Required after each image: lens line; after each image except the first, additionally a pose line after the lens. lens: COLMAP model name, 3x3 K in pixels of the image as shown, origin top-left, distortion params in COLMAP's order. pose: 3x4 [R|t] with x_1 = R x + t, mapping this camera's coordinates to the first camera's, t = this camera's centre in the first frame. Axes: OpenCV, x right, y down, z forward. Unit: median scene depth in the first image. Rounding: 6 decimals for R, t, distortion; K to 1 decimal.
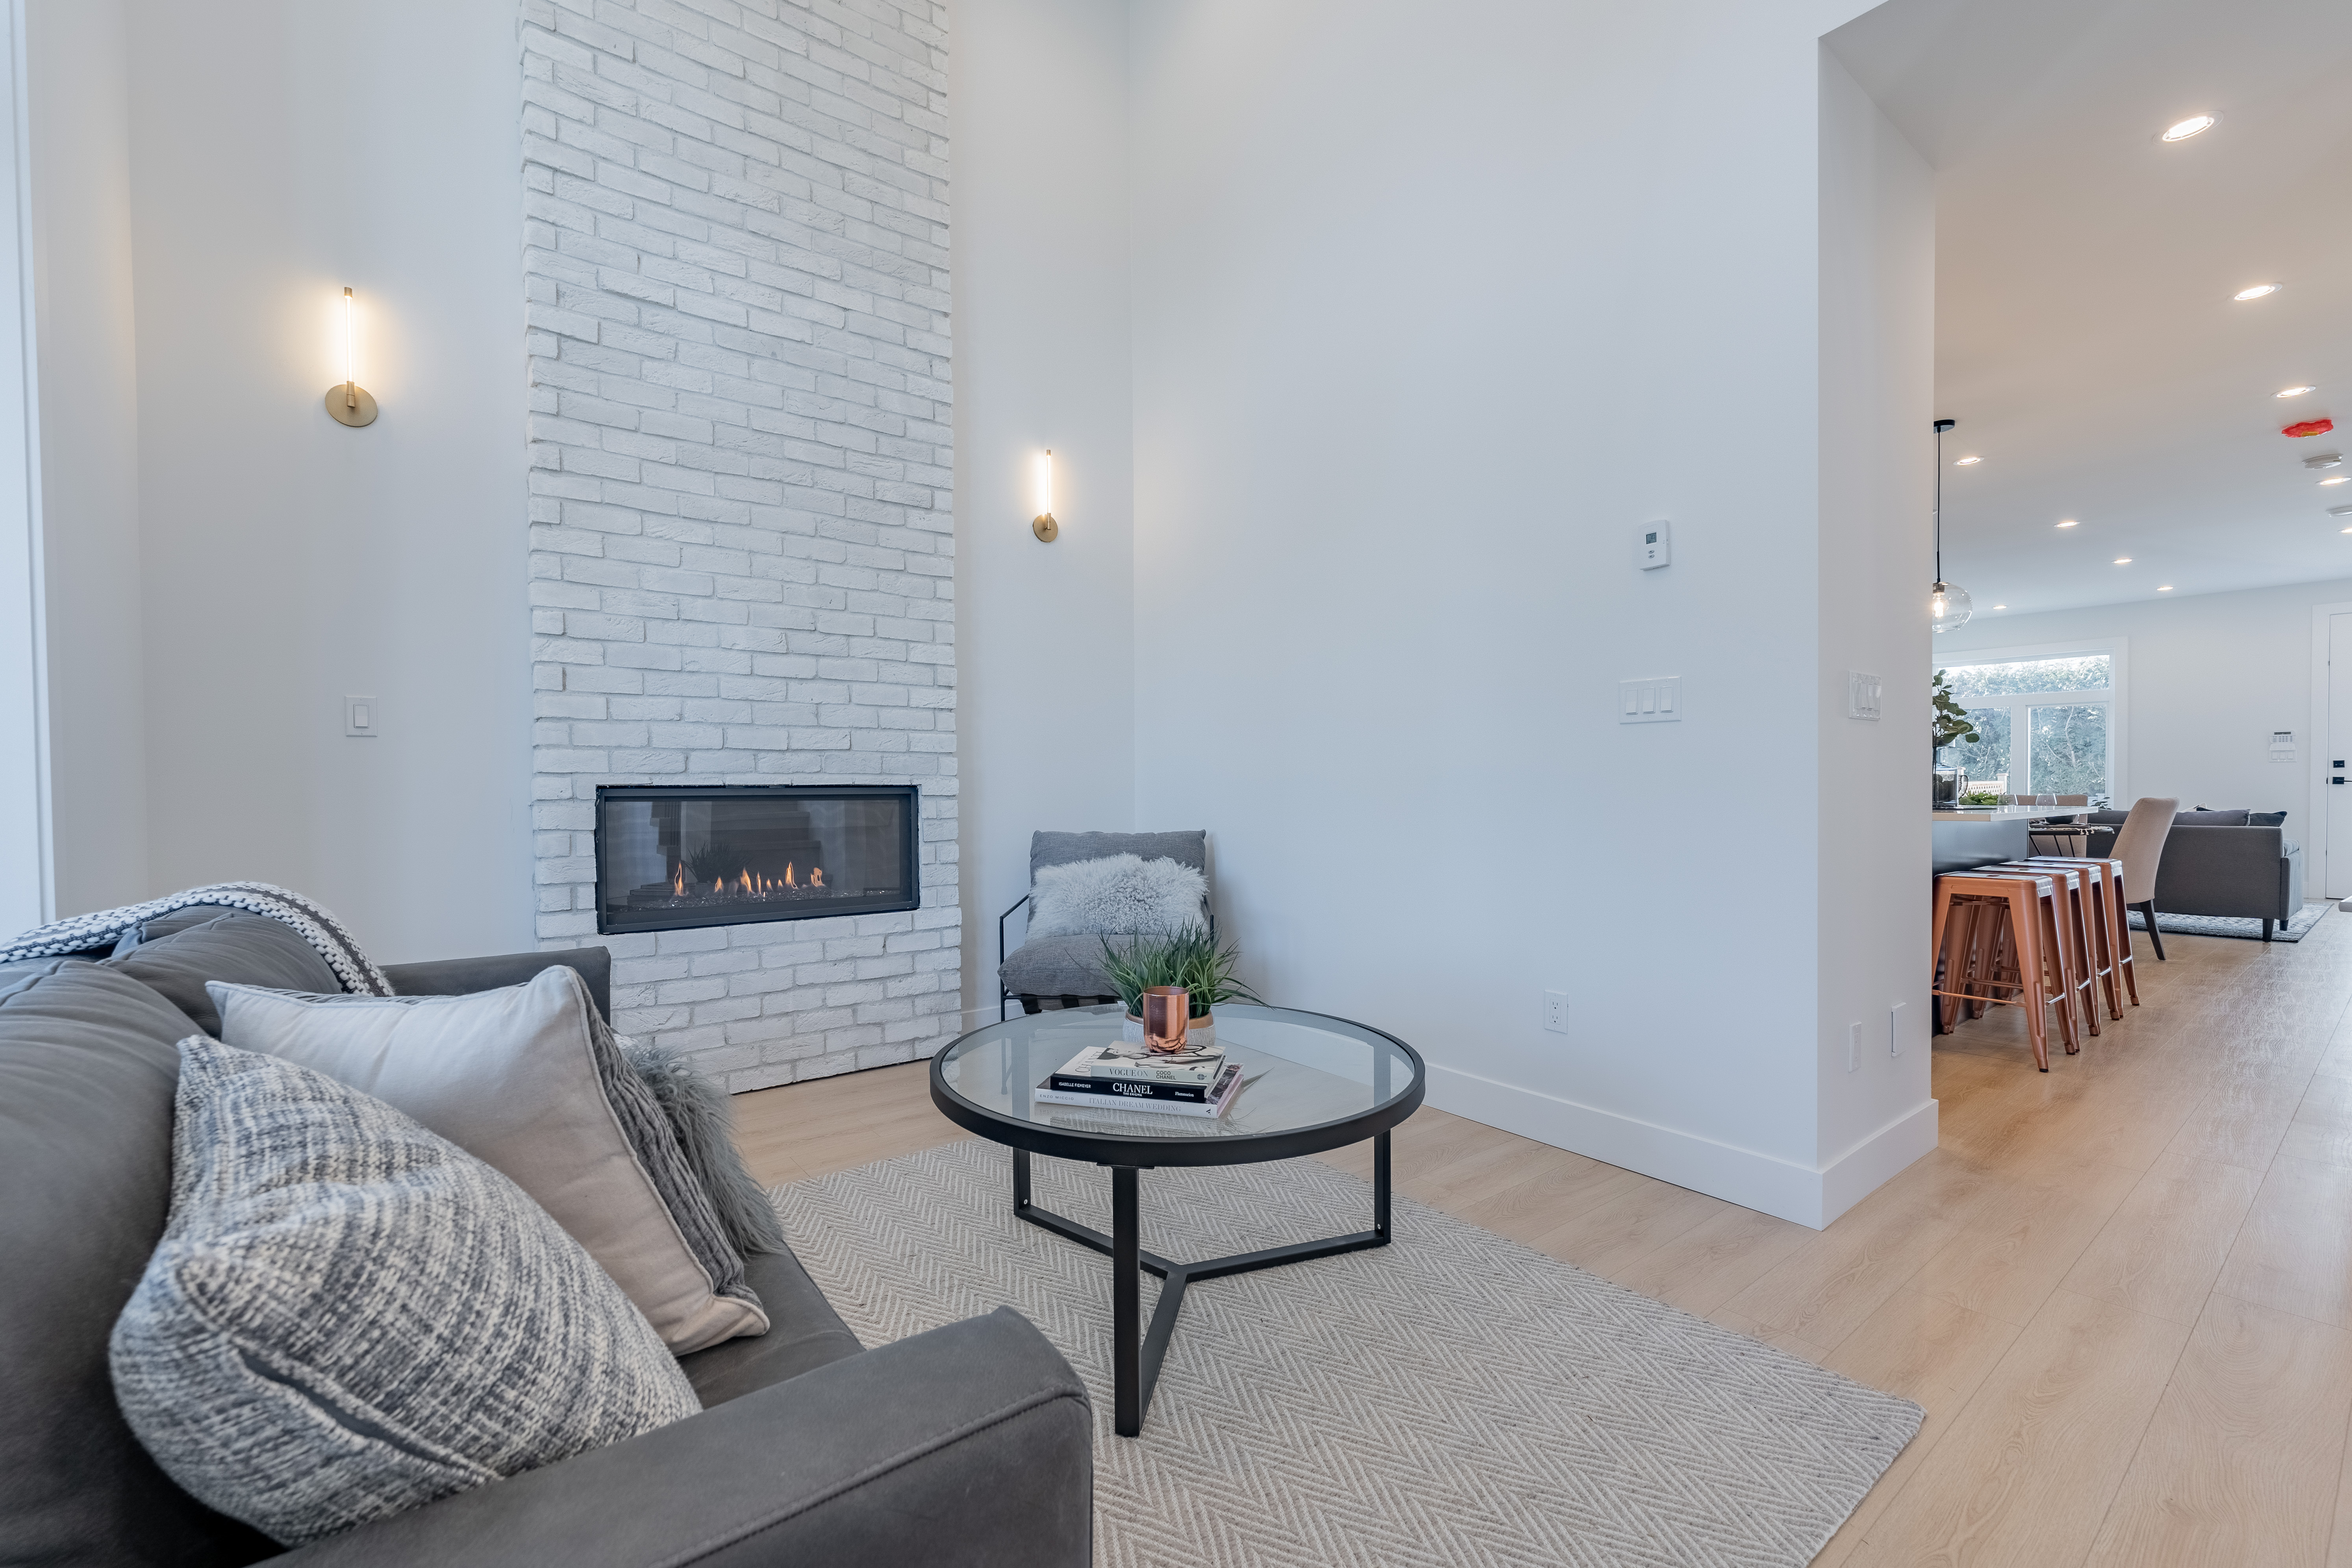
lens RADIAL K [[993.8, 0, 1175.0], [0, 993.8, 797.0], [0, 0, 1]] dist [0.000003, -0.000851]
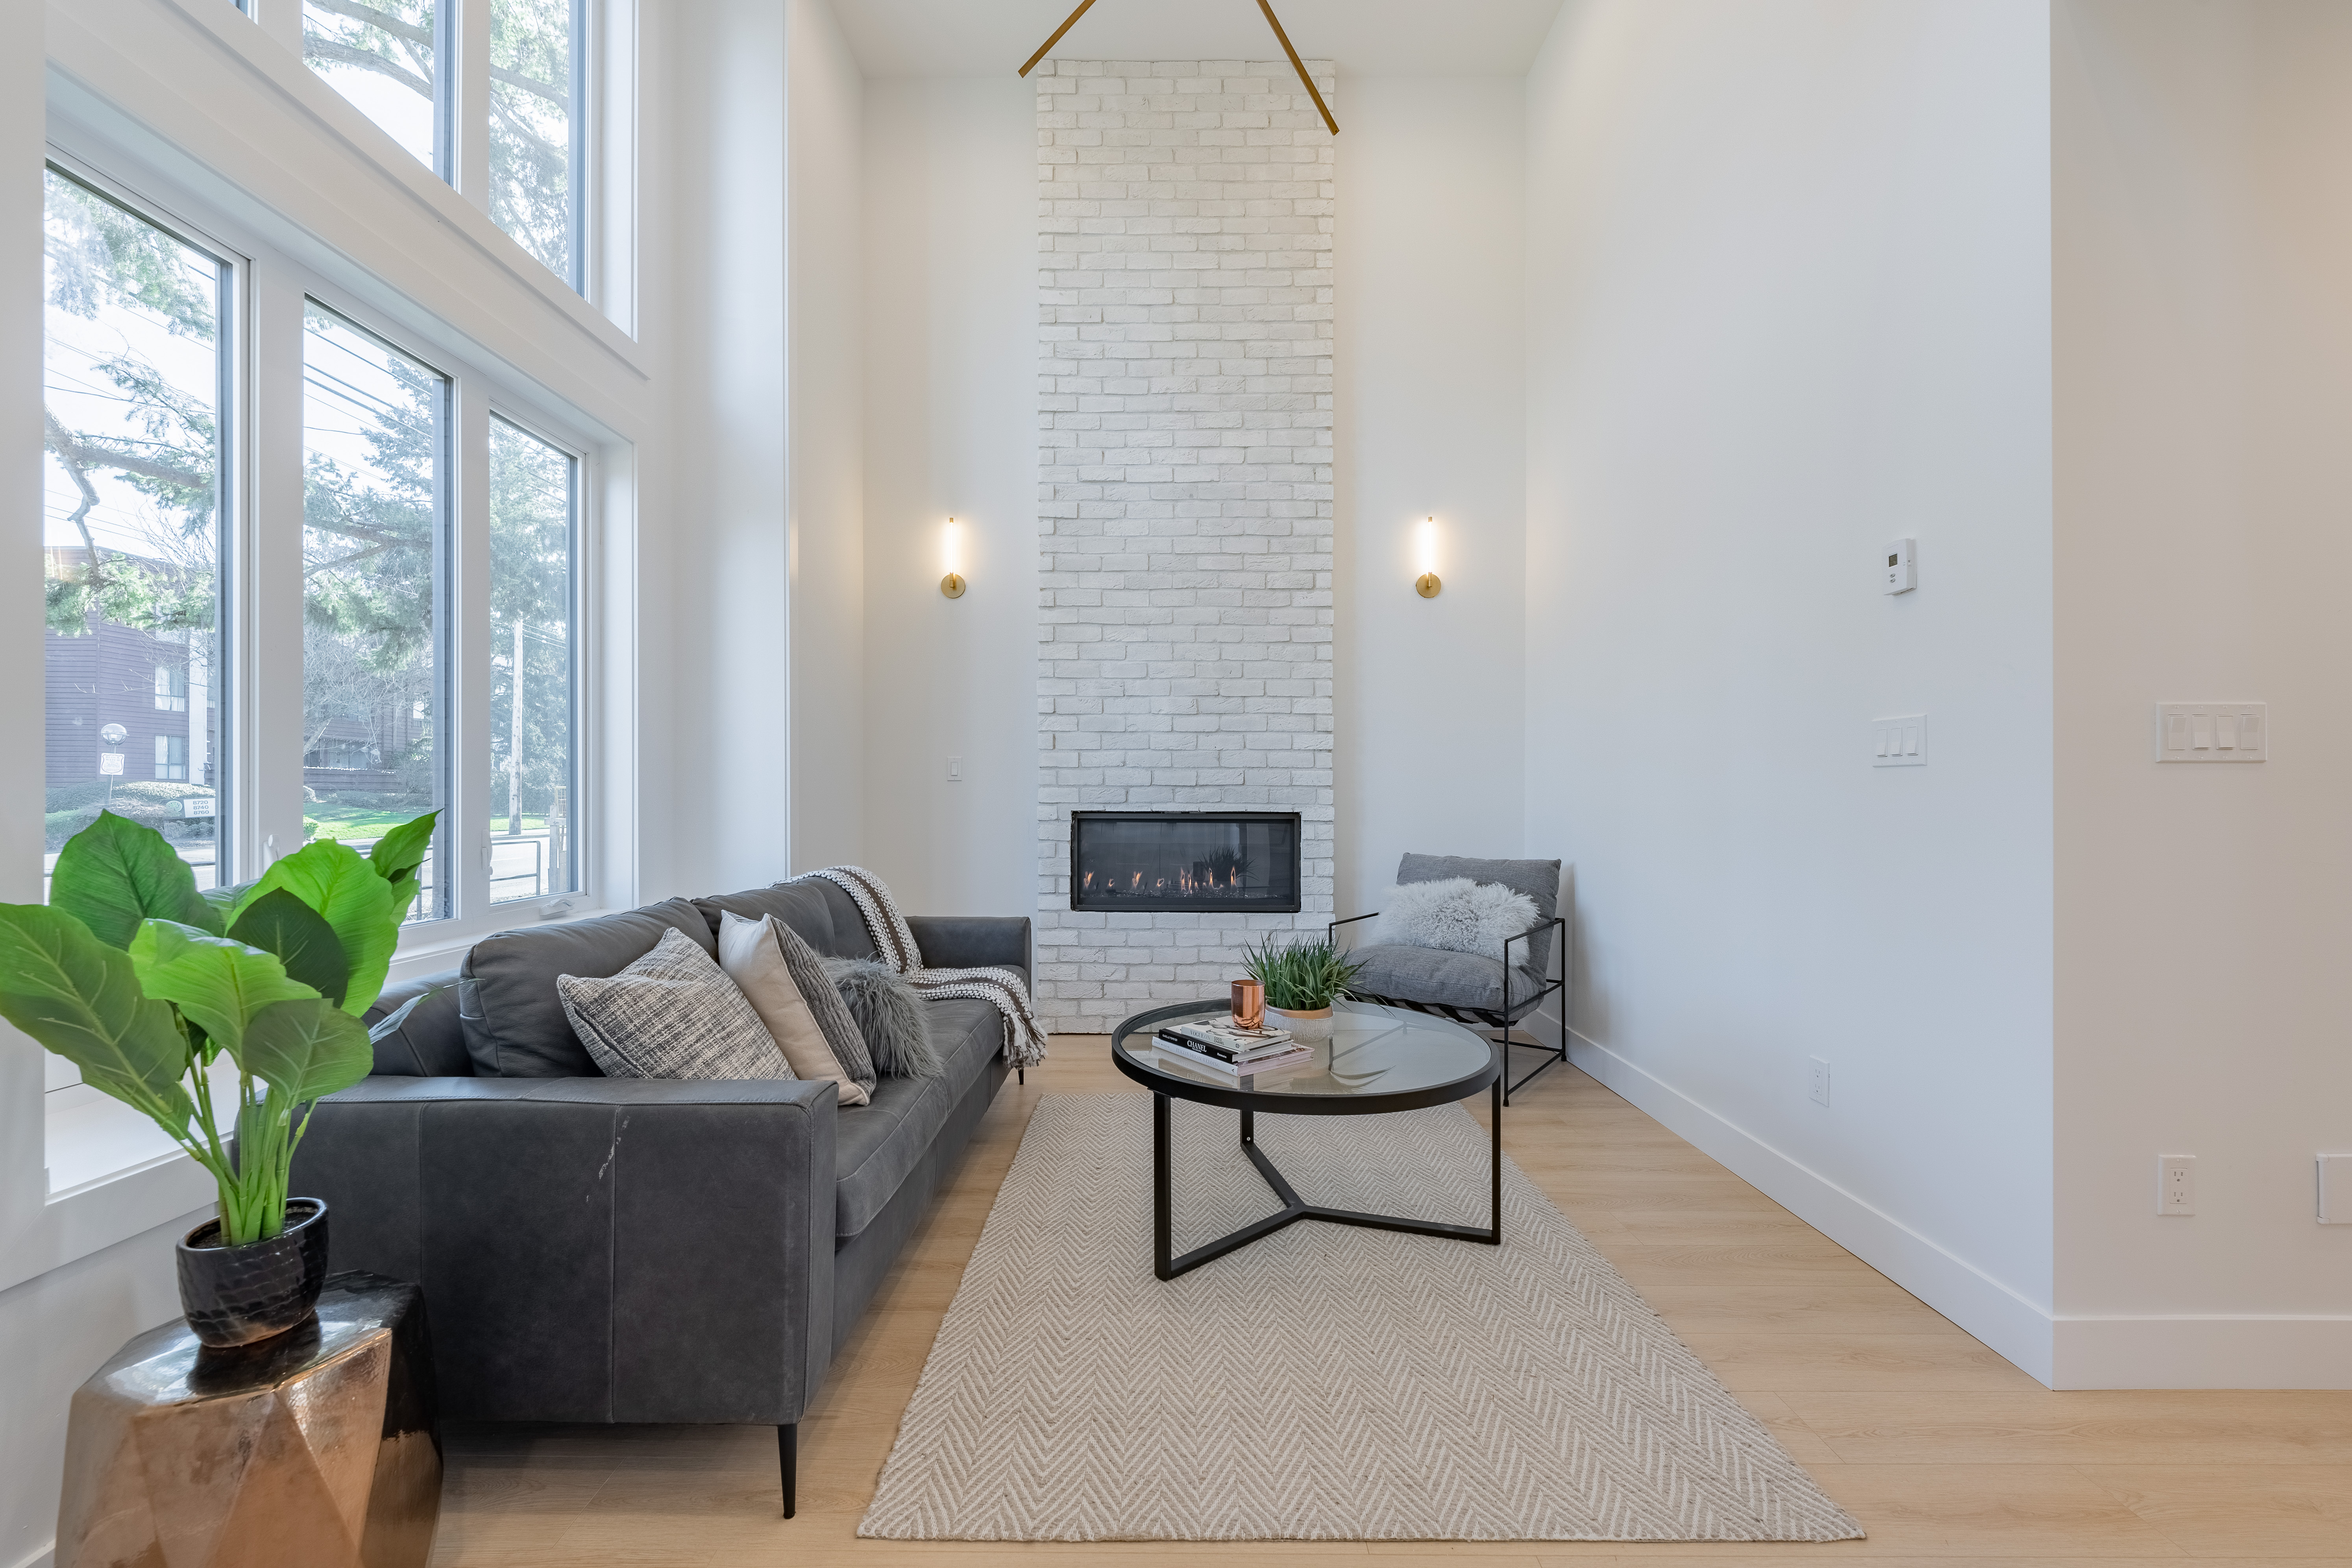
lens RADIAL K [[972.3, 0, 1176.0], [0, 972.3, 784.0], [0, 0, 1]] dist [0.002304, -0.000088]
pose [[0.792694, 0.002004, -0.609617, 0.398087], [-0.013805, 0.999797, -0.014664, -0.030296], [0.609464, 0.020040, 0.792561, -0.063338]]
